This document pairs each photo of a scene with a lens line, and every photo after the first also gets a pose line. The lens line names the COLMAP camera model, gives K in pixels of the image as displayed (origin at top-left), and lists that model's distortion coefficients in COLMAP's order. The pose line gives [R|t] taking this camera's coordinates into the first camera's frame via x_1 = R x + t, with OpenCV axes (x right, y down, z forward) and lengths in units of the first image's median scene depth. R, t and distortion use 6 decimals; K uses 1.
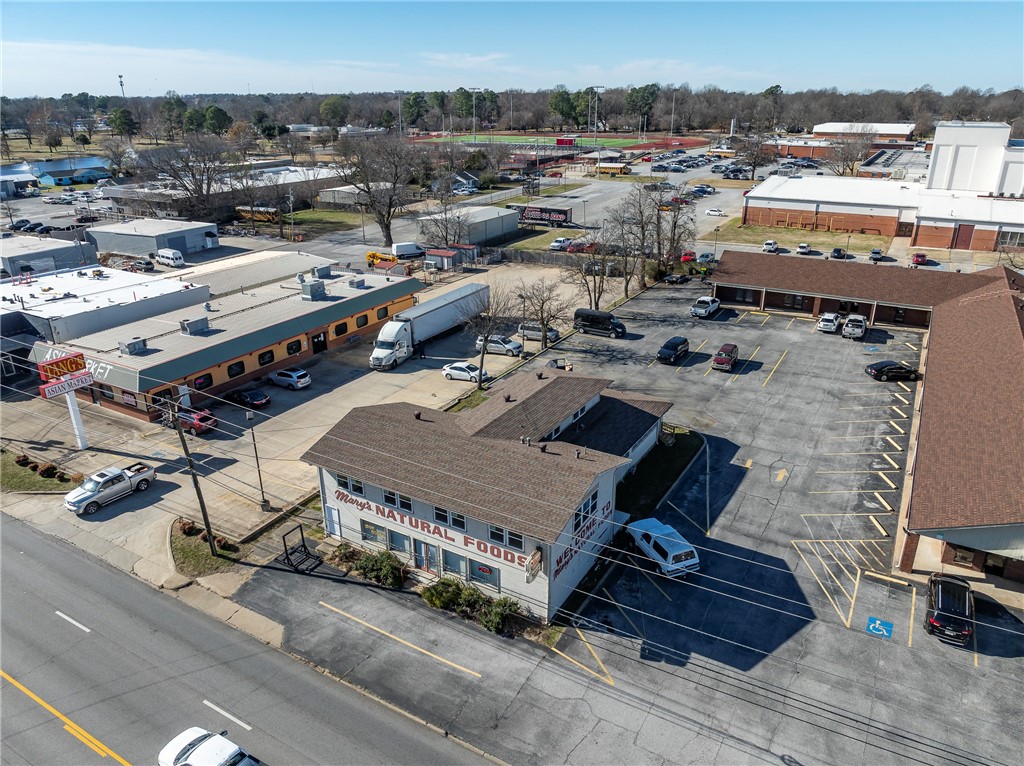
lens RADIAL K [[717.8, 0, 516.3], [0, 717.8, 384.1], [0, 0, 1]] dist [-0.027835, 0.012758]
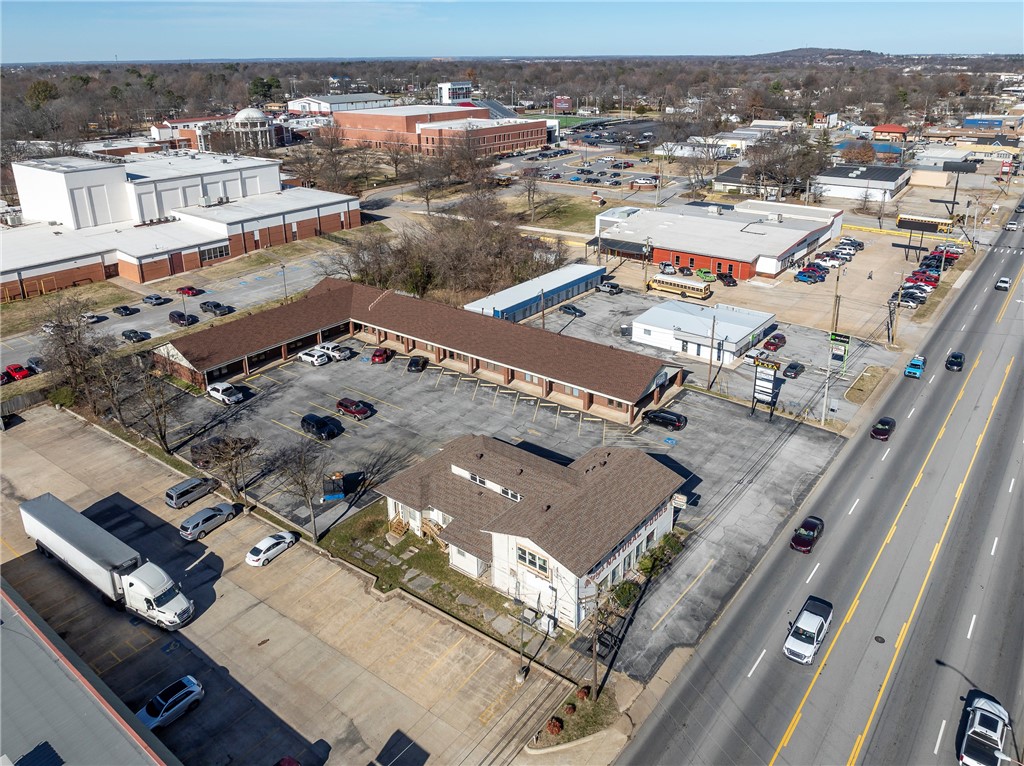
lens RADIAL K [[746.2, 0, 529.4], [0, 746.2, 299.9], [0, 0, 1]] dist [-0.019011, -0.002081]
pose [[0.125563, -0.306875, 0.943431, -0.806895], [0.378541, 0.893831, 0.240361, -0.391913], [-0.917028, 0.326947, 0.228397, 0.363441]]
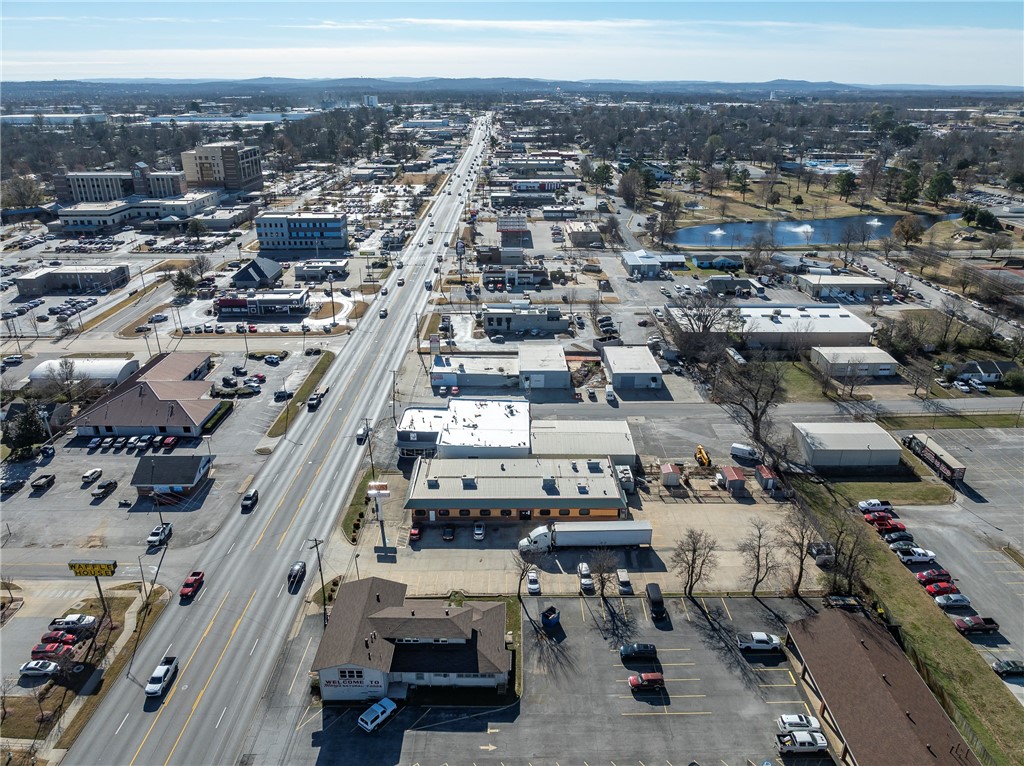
lens RADIAL K [[717.8, 0, 516.3], [0, 717.8, 384.1], [0, 0, 1]] dist [-0.027835, 0.012758]
pose [[0.506972, 0.340578, -0.791824, 1.008638], [-0.326837, 0.925985, 0.189023, -0.701426], [0.797594, 0.162968, 0.580762, -0.041372]]
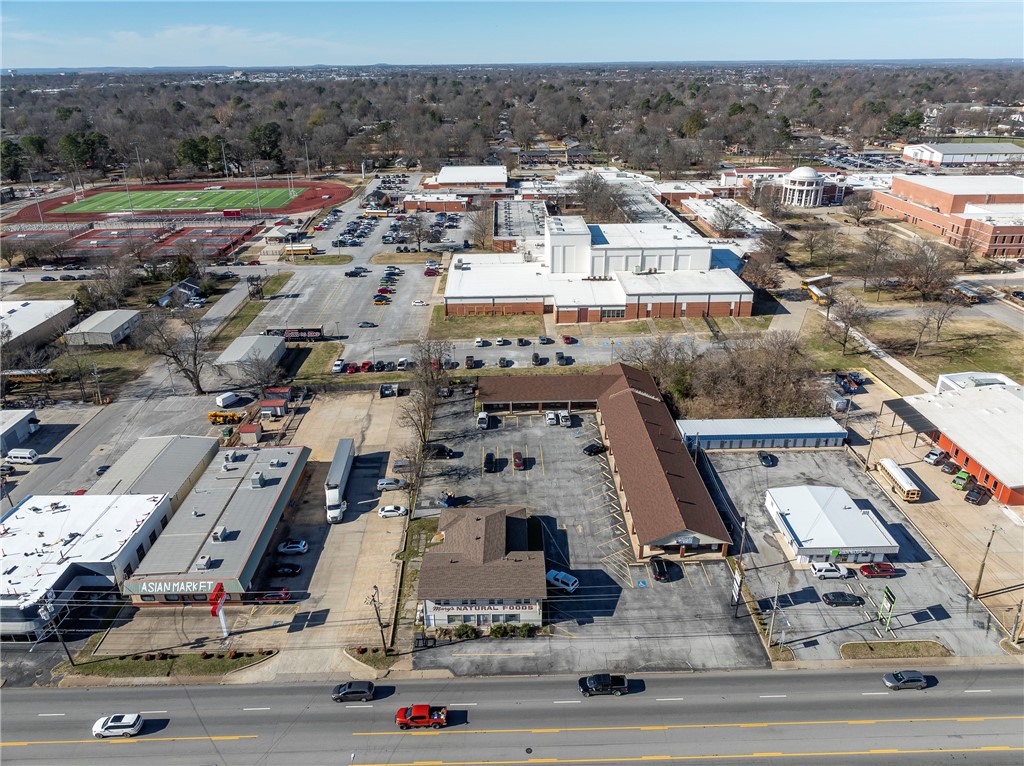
lens RADIAL K [[717.8, 0, 516.3], [0, 717.8, 384.1], [0, 0, 1]] dist [-0.027835, 0.012758]
pose [[0.854188, -0.218694, 0.471738, -0.546979], [0.200404, 0.975625, 0.089414, -0.397695], [-0.479793, 0.018161, 0.877194, -0.642387]]
